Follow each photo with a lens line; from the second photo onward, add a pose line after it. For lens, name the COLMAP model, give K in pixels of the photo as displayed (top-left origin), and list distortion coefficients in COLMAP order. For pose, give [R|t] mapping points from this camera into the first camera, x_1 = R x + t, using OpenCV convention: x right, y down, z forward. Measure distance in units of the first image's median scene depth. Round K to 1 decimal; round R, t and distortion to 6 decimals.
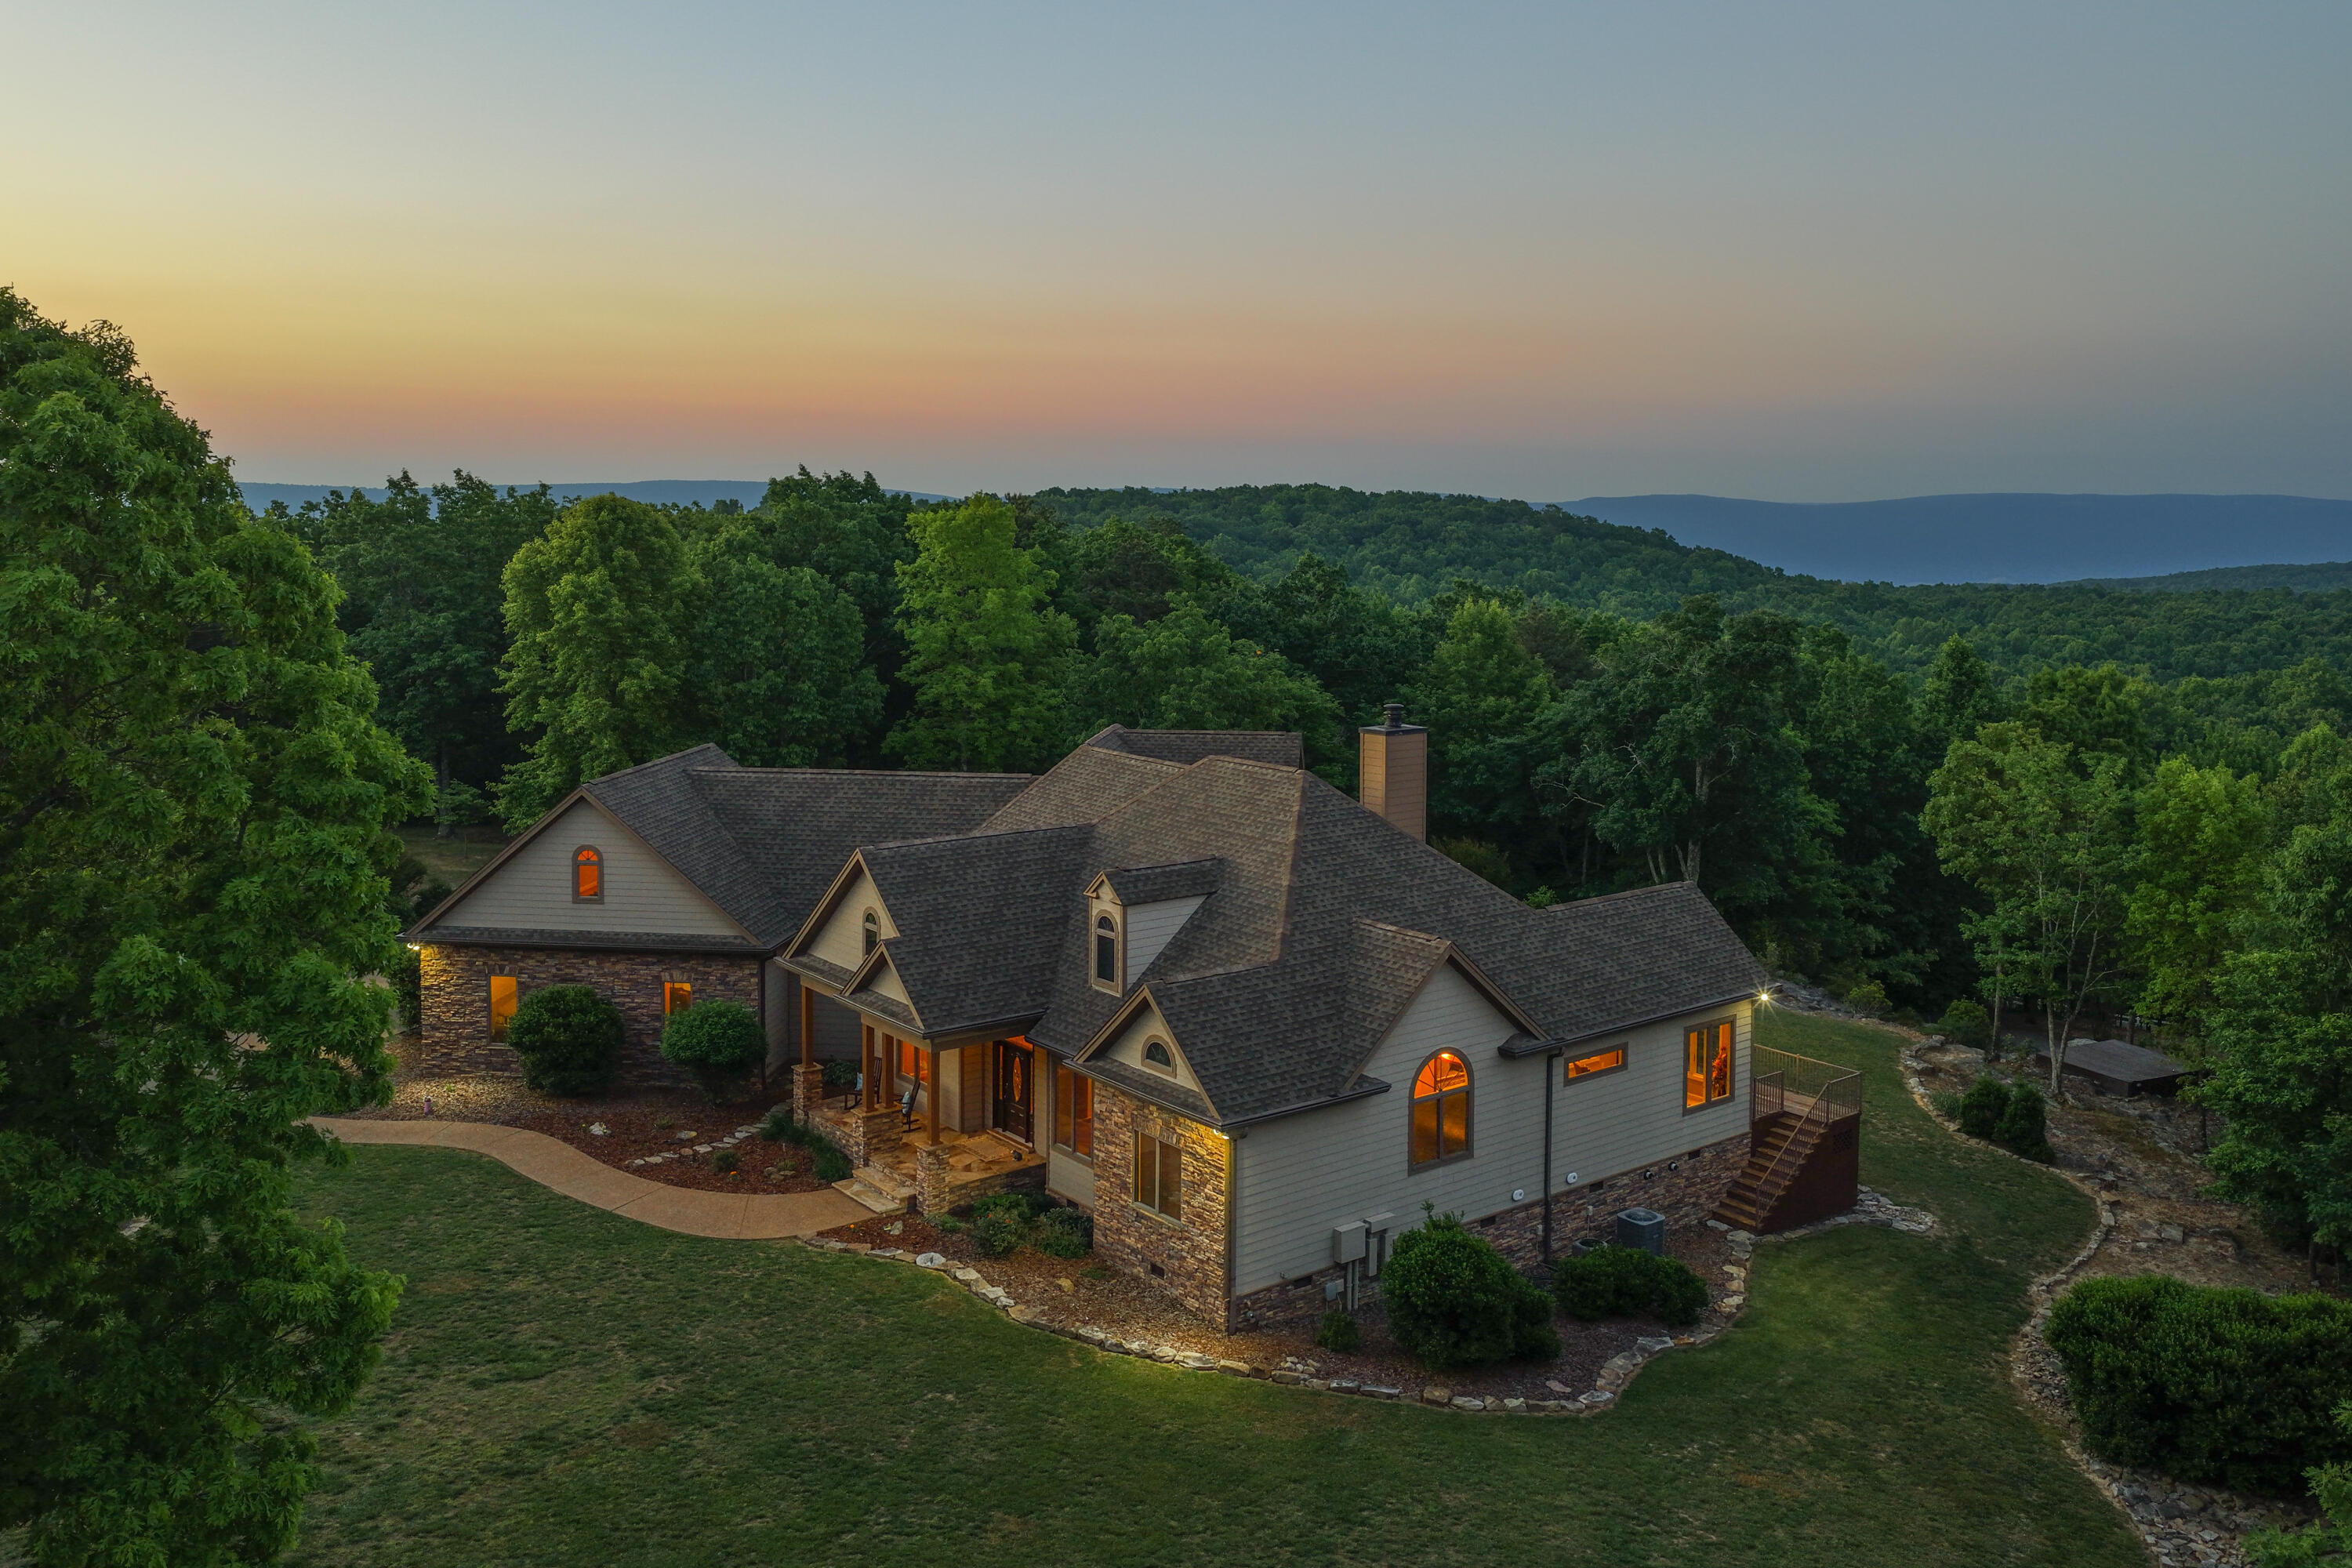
lens RADIAL K [[1981.7, 0, 1271.1], [0, 1981.7, 643.4], [0, 0, 1]] dist [-0.002226, -0.004079]
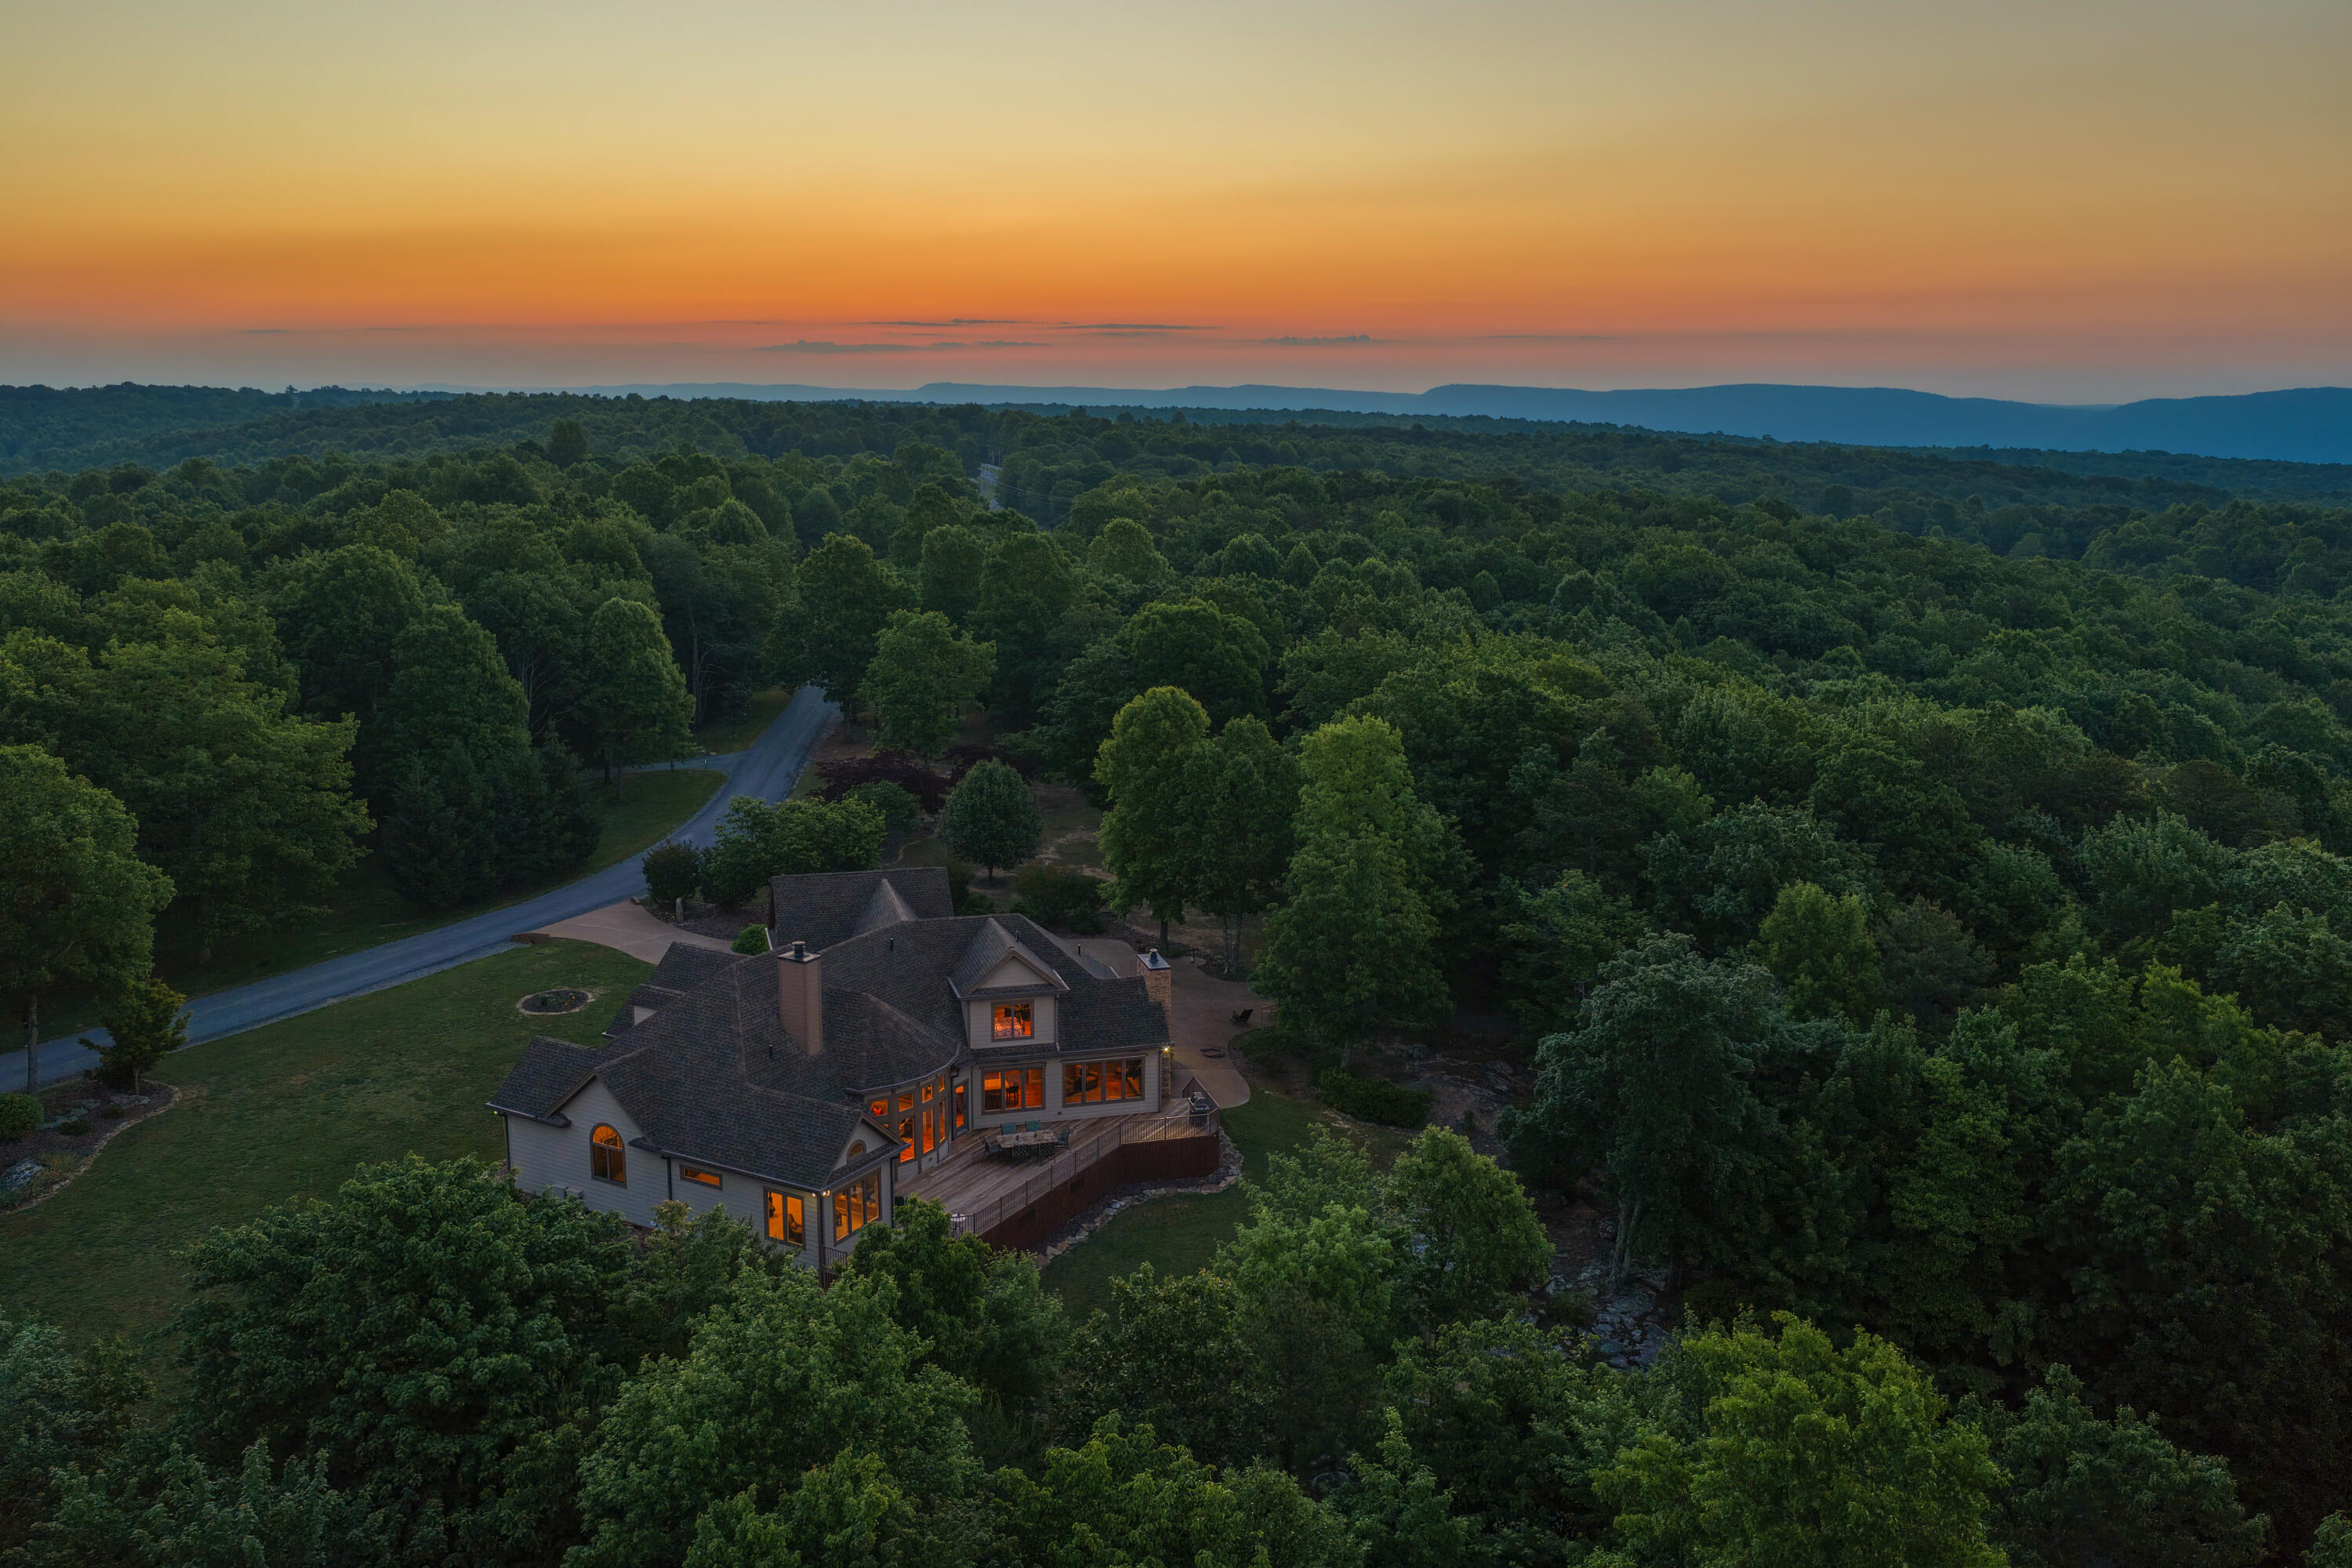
lens RADIAL K [[1947.7, 0, 1176.0], [0, 1947.7, 784.0], [0, 0, 1]] dist [-0.006428, 0.016404]
pose [[0.360269, 0.182389, -0.914844, 1.780616], [-0.075717, 0.983182, 0.166195, -0.426013], [0.929770, 0.009394, 0.368020, 0.773074]]
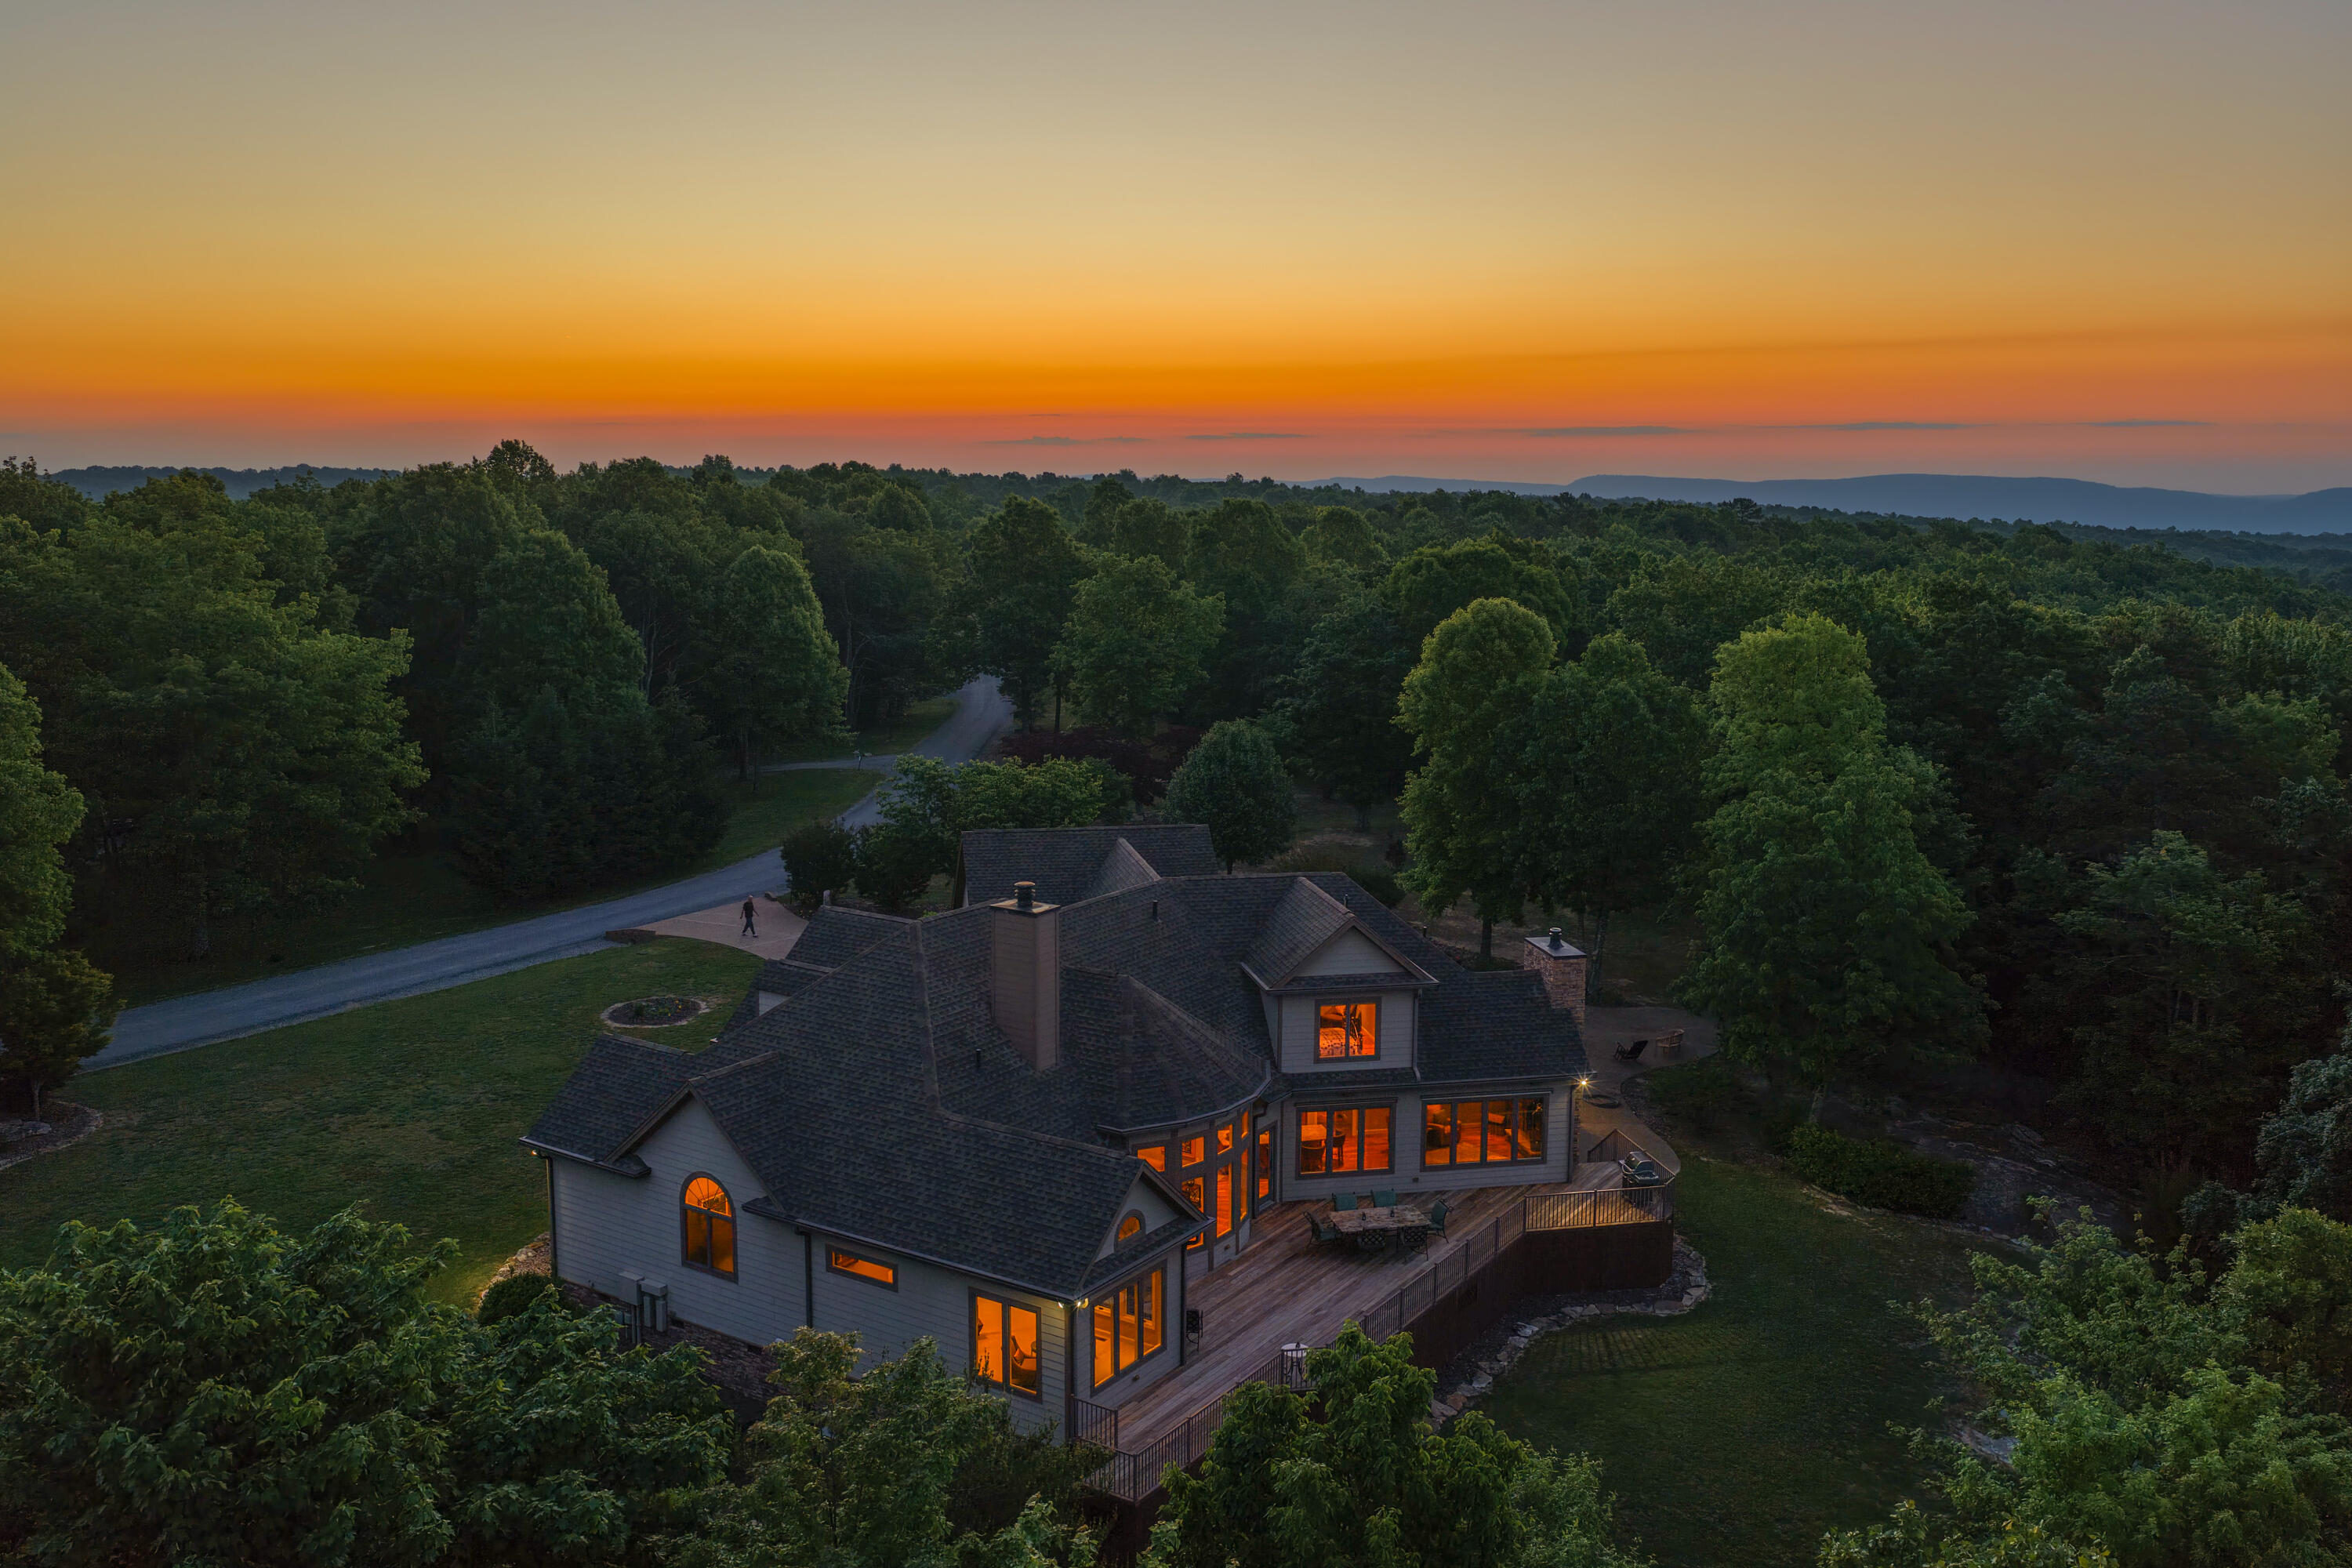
lens RADIAL K [[1947.7, 0, 1176.0], [0, 1947.7, 784.0], [0, 0, 1]] dist [-0.006428, 0.016404]
pose [[0.292552, 0.142432, -0.945582, 1.101963], [-0.076497, 0.989162, 0.125329, -0.160300], [0.953185, 0.035669, 0.300277, 0.860557]]
